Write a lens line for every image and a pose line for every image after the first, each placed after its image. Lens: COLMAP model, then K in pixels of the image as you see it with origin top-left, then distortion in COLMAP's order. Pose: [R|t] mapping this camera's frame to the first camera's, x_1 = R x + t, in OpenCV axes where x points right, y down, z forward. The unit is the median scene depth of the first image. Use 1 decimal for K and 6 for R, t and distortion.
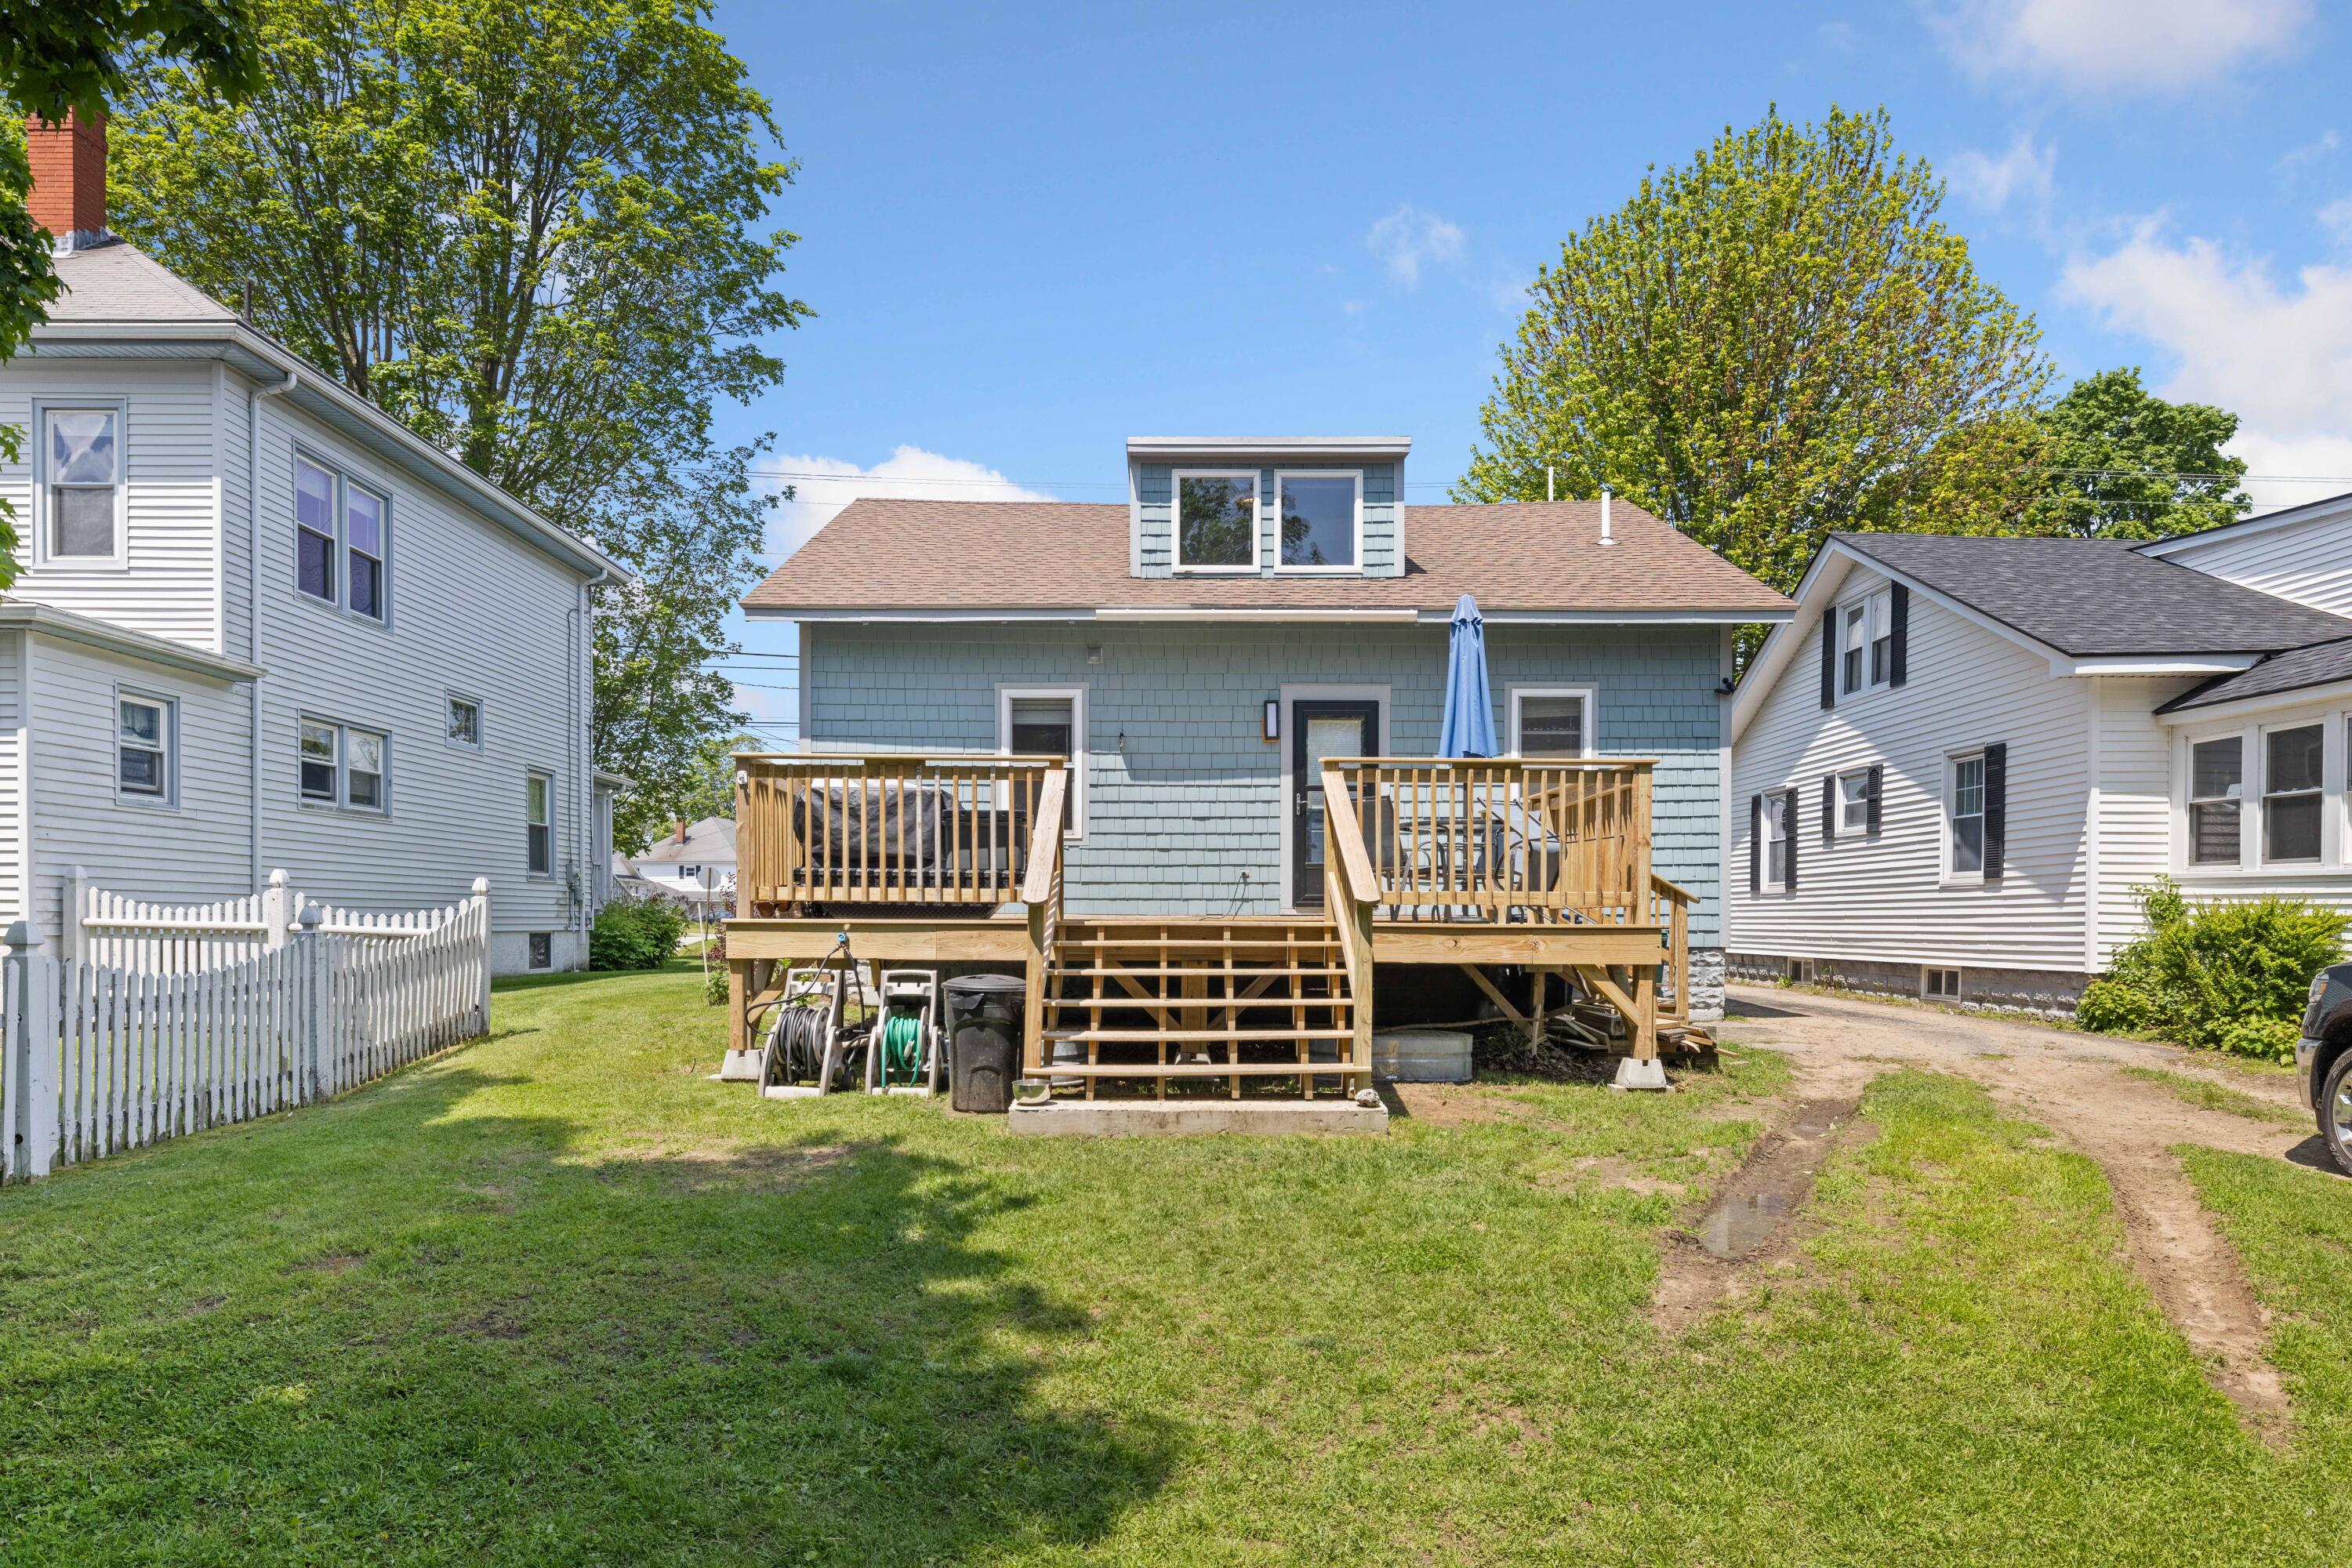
lens RADIAL K [[1500.8, 0, 1174.0], [0, 1500.8, 889.3], [0, 0, 1]] dist [-0.003993, -0.000996]
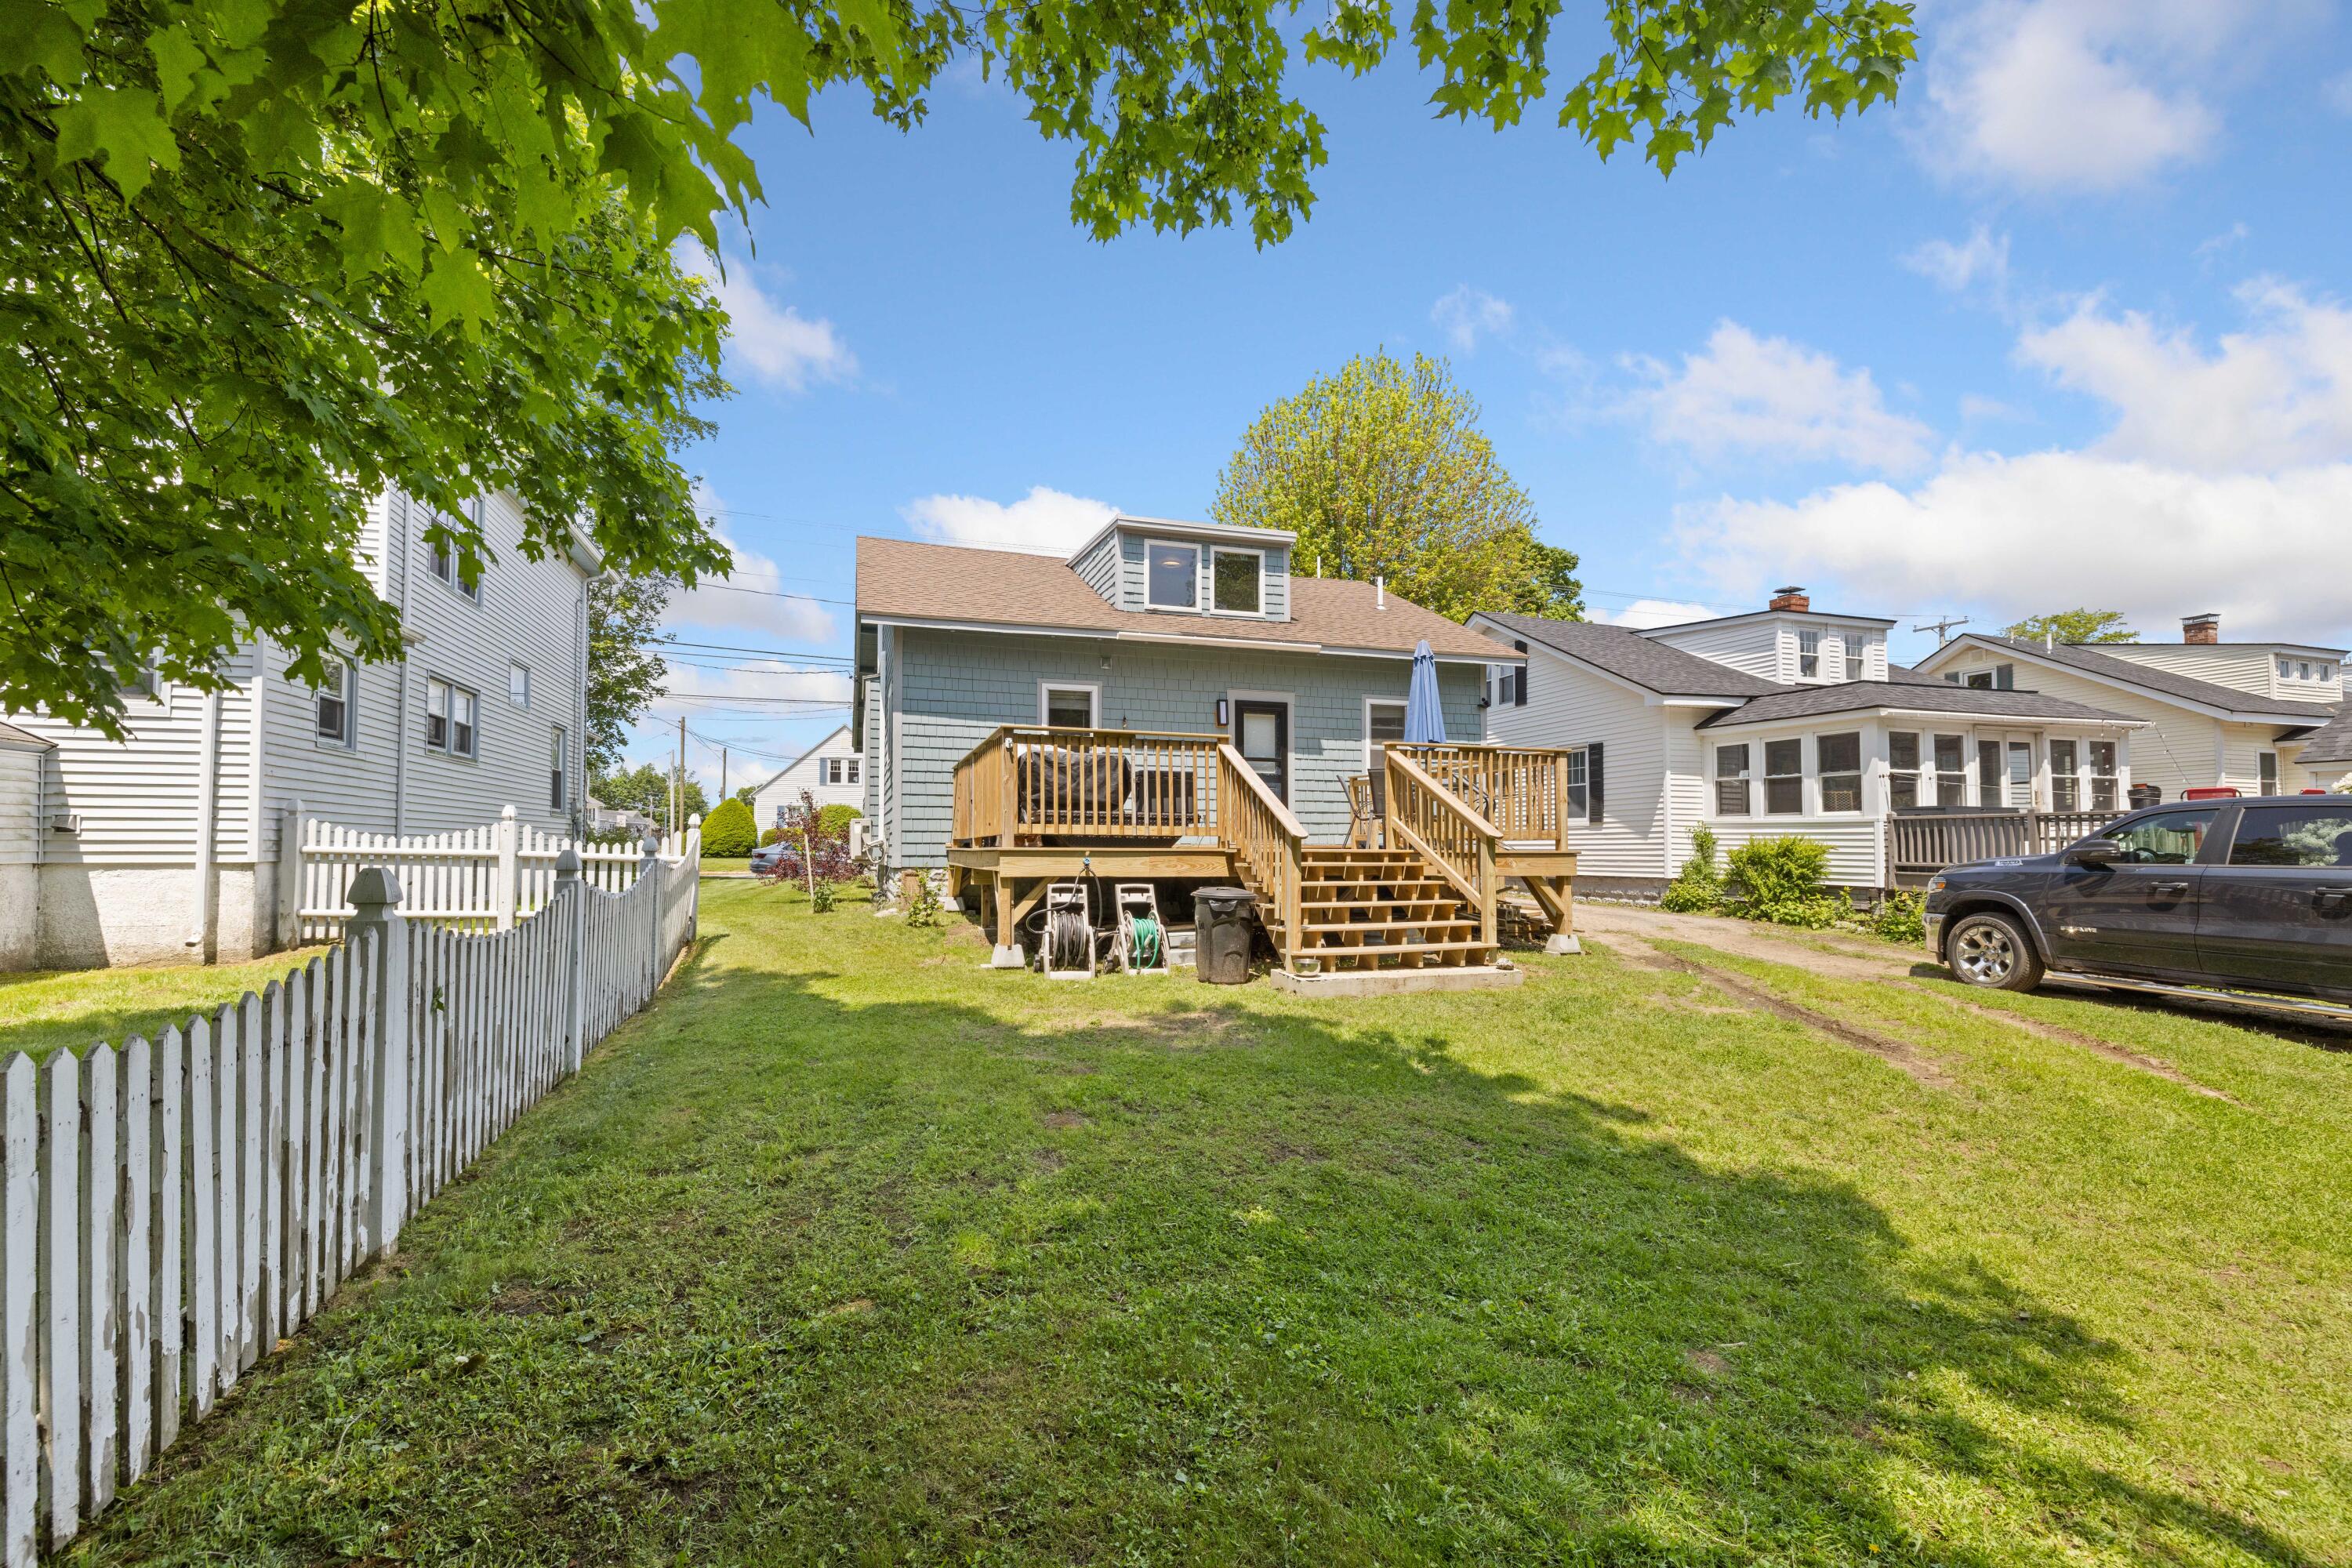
lens RADIAL K [[1029.2, 0, 1176.0], [0, 1029.2, 784.0], [0, 0, 1]] dist [-0.004182, -0.000109]
pose [[0.951503, 0.018789, 0.307065, -0.302545], [-0.006675, 0.999159, -0.040452, -0.000695], [-0.307567, 0.036441, 0.950829, 0.050042]]
